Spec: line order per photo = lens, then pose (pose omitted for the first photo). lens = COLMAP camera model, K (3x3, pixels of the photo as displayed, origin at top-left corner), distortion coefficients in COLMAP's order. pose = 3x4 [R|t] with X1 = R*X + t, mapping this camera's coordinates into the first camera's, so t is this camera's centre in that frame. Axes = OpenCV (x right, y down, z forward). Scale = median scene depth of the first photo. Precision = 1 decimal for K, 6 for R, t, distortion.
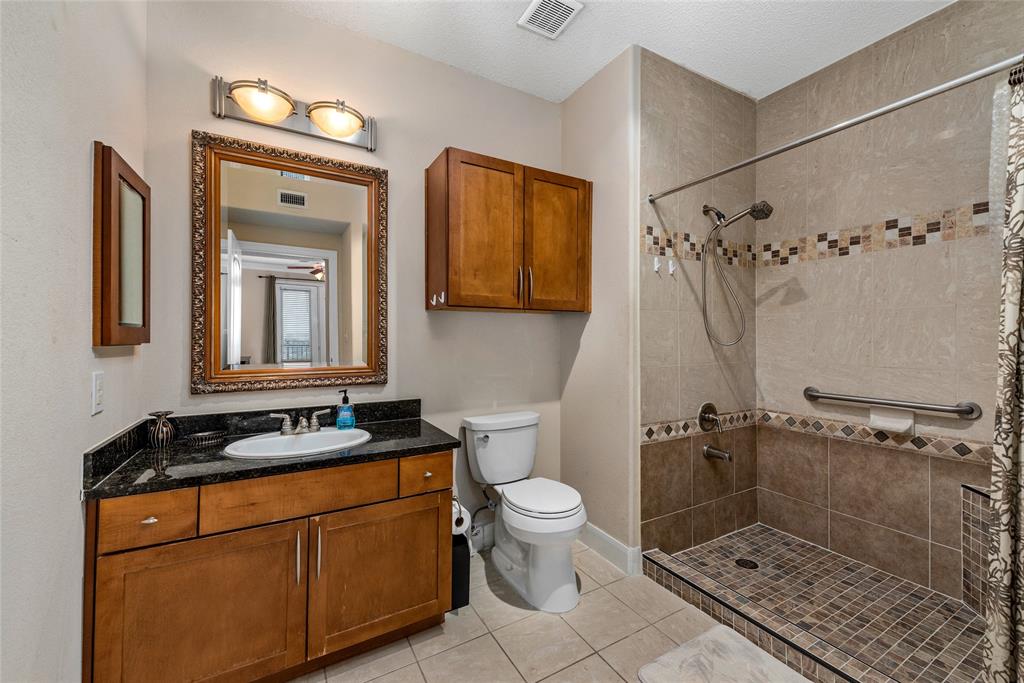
lens RADIAL K [[402.0, 0, 515.2], [0, 402.0, 341.4], [0, 0, 1]] dist [0.003461, -0.001044]
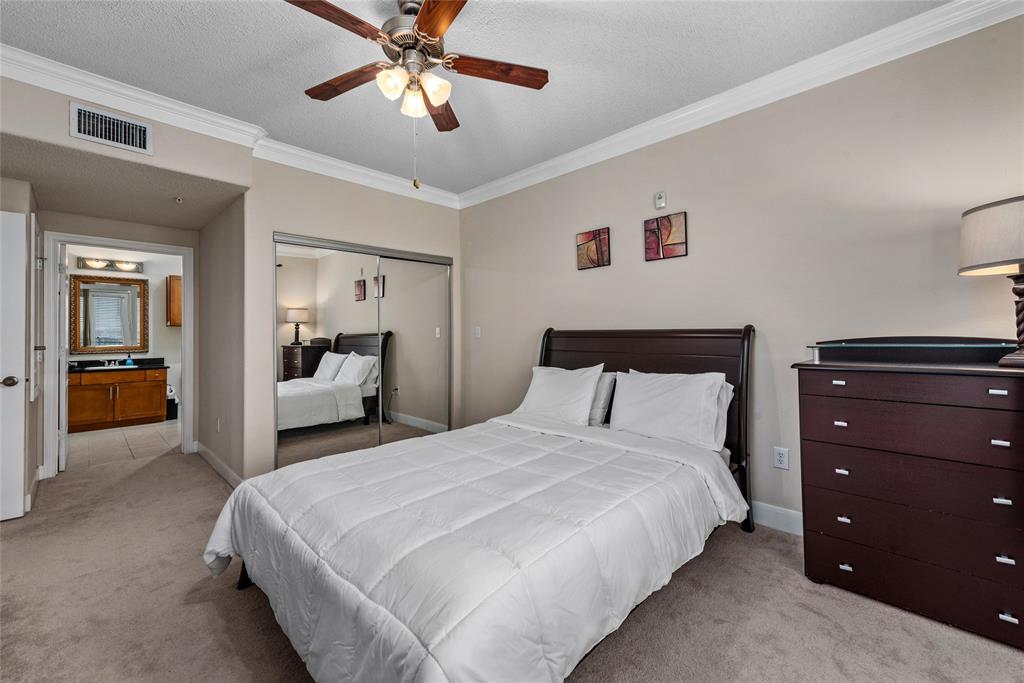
lens RADIAL K [[402.0, 0, 510.8], [0, 402.0, 336.5], [0, 0, 1]] dist [0.003461, -0.001044]
pose [[0.952476, 0.003904, 0.304589, 1.350199], [-0.004657, 0.999988, 0.001746, -0.024187], [-0.304578, -0.003082, 0.952482, -2.684410]]
